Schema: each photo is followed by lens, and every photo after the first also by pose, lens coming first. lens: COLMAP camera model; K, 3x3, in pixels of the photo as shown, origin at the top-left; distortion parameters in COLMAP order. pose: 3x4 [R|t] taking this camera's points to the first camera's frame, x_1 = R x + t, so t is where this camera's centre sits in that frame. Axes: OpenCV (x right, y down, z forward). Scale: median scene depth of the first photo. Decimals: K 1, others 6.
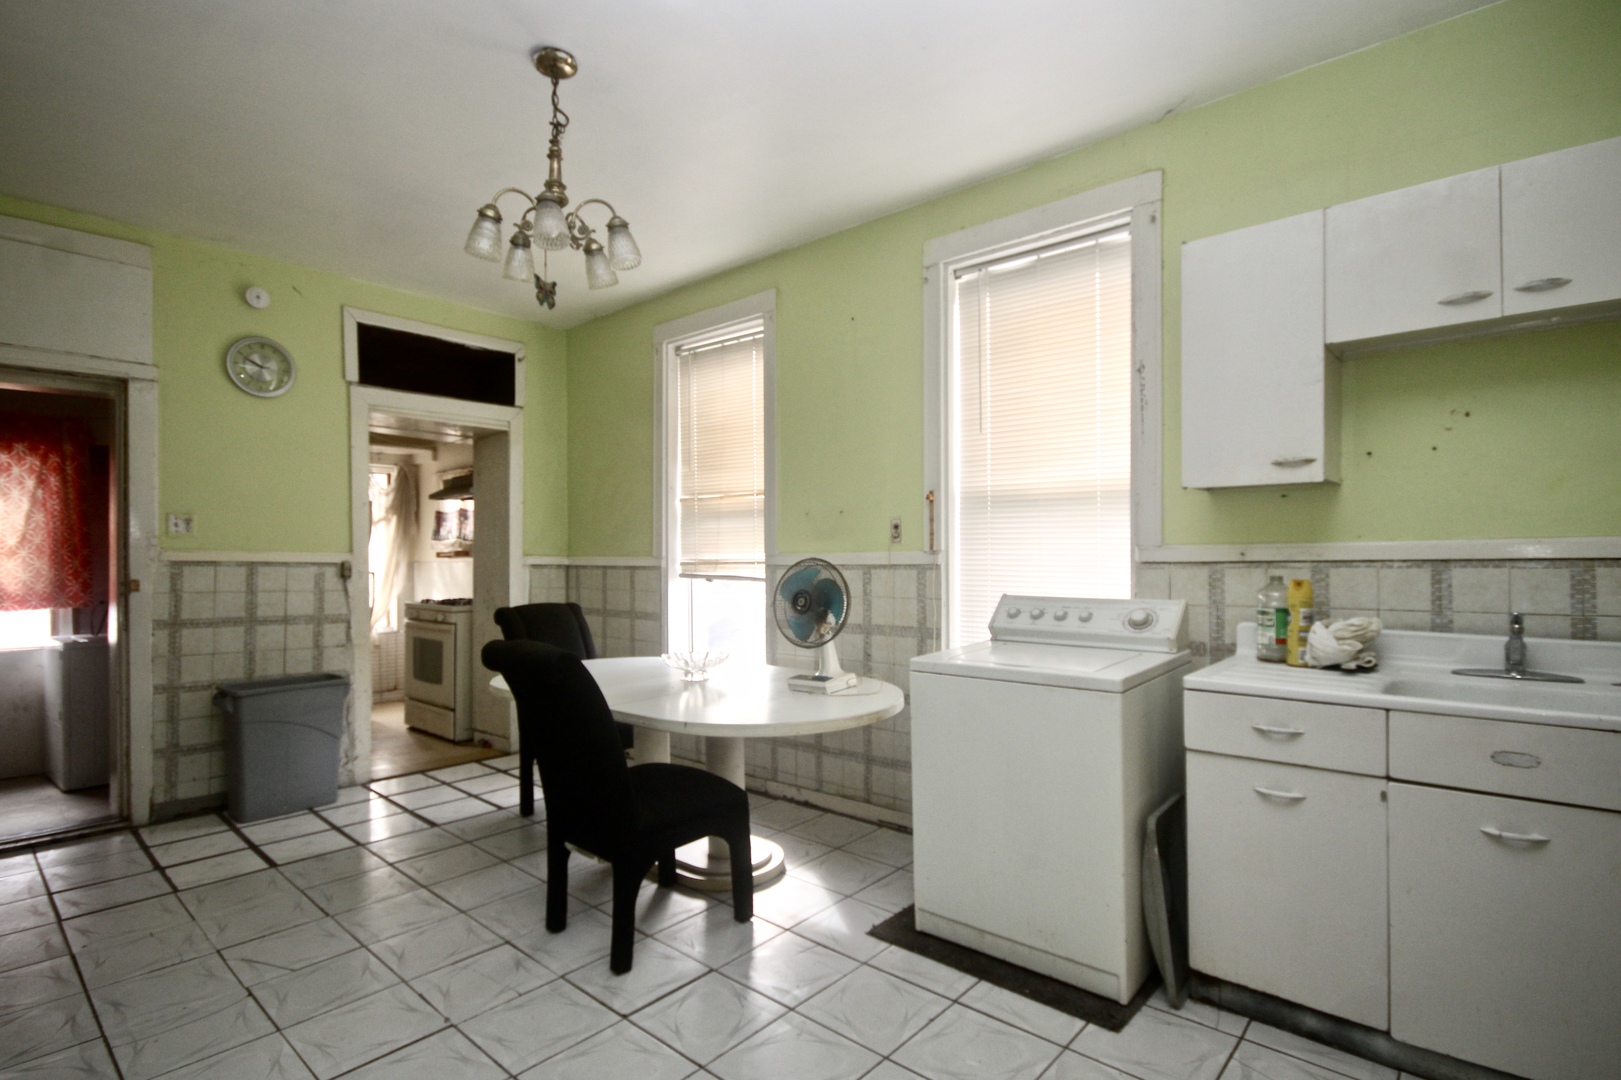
lens RADIAL K [[785.7, 0, 802.0], [0, 785.7, 545.2], [0, 0, 1]] dist [-0.003741, -0.000281]
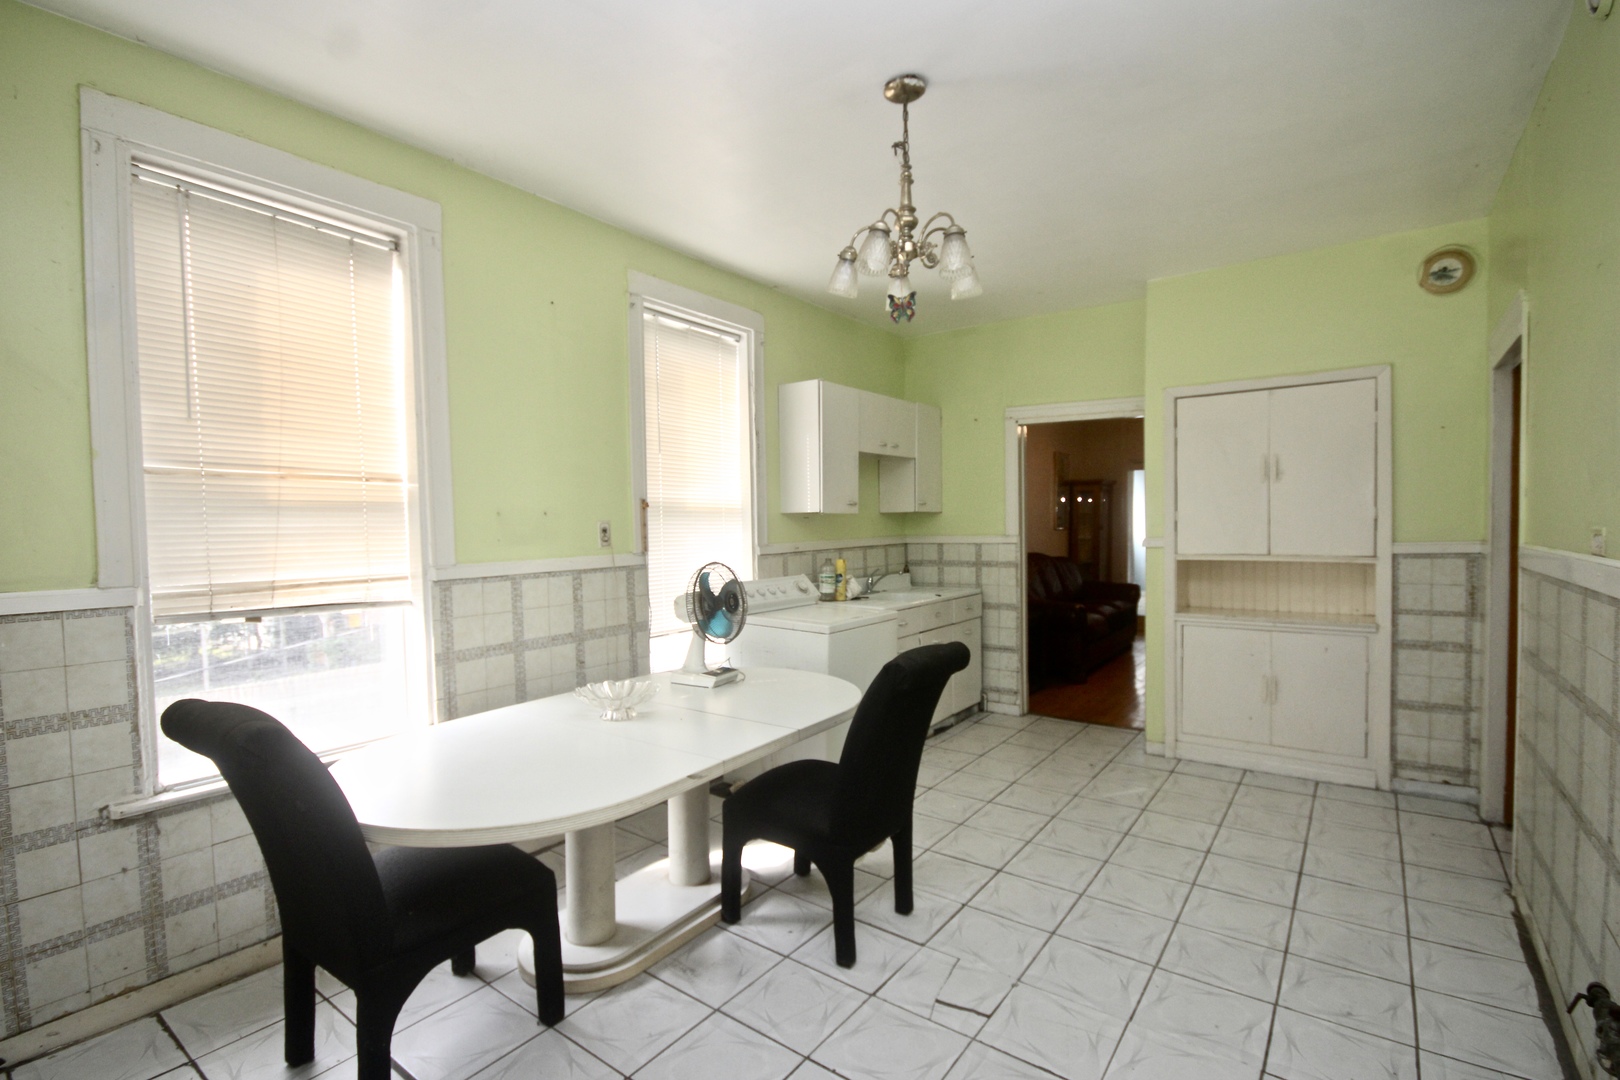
lens RADIAL K [[749.1, 0, 807.4], [0, 749.1, 545.8], [0, 0, 1]] dist [0.001113, -0.002200]
pose [[-0.085769, -0.020173, 0.996111, -0.299966], [0.004781, 0.999775, 0.020659, -0.007732], [-0.996304, 0.006534, -0.085653, 0.280574]]
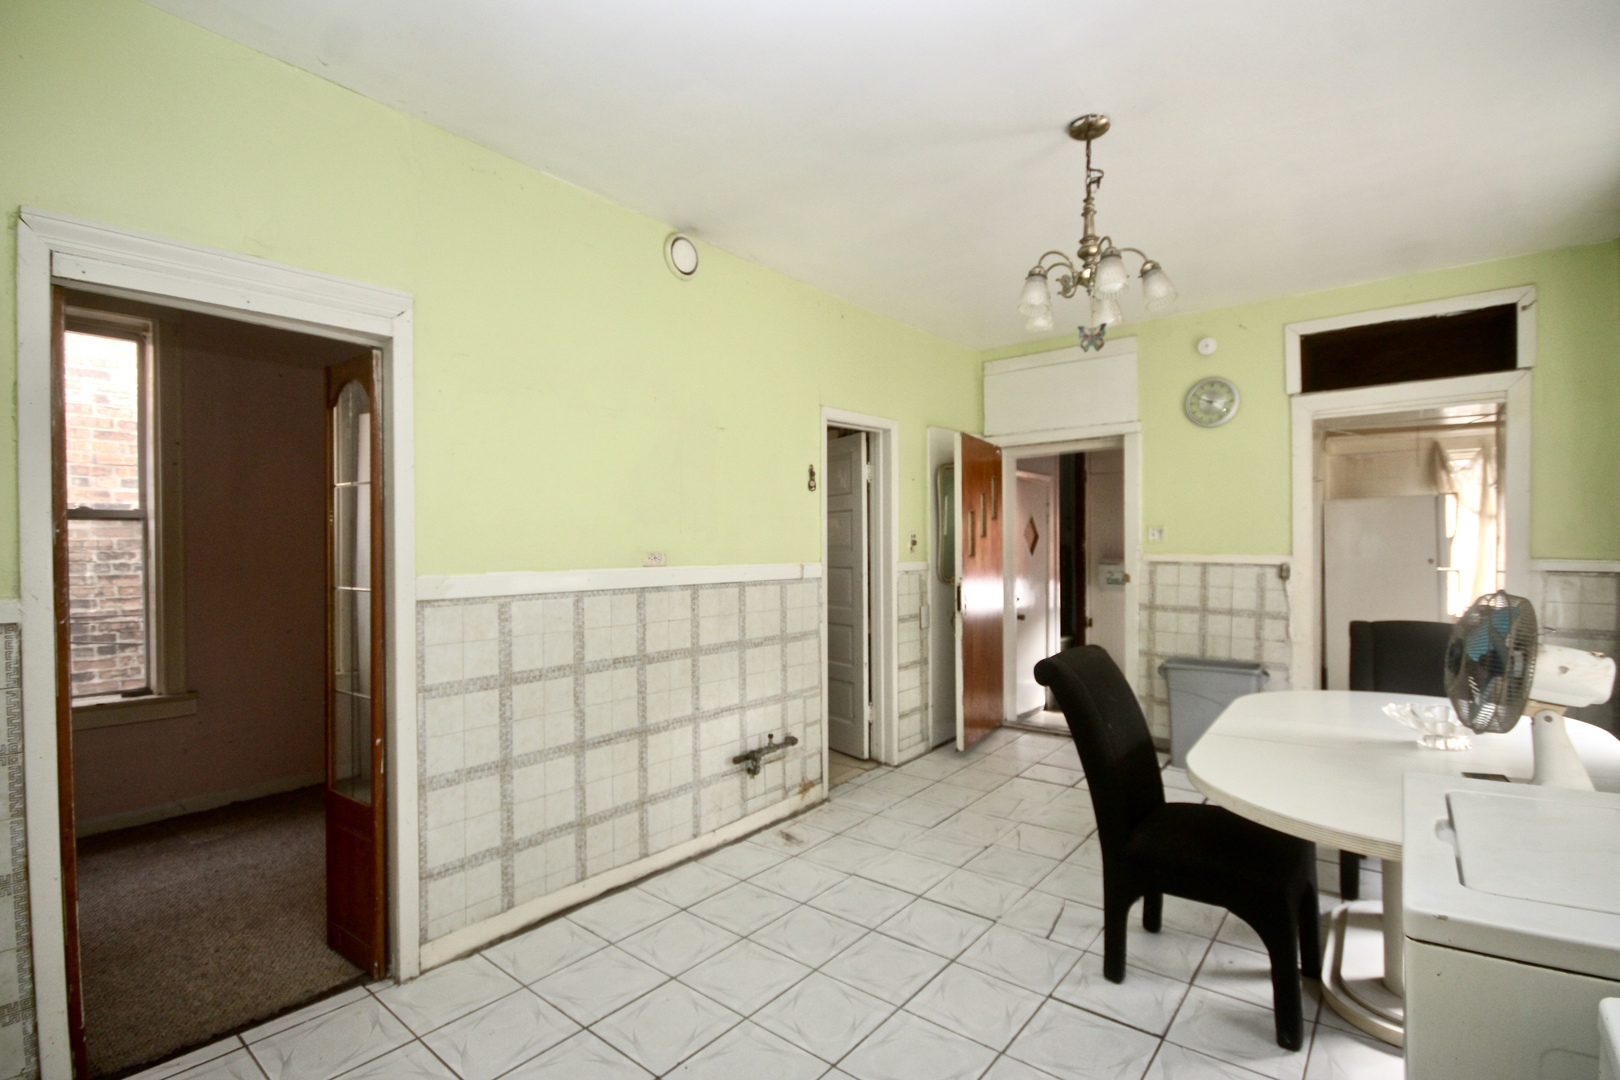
lens RADIAL K [[749.1, 0, 803.0], [0, 749.1, 551.3], [0, 0, 1]] dist [0.001113, -0.002200]
pose [[0.049486, 0.001305, -0.998774, 0.455638], [0.013764, 0.999903, 0.001989, -0.007564], [0.998680, -0.013845, 0.049463, 0.321451]]
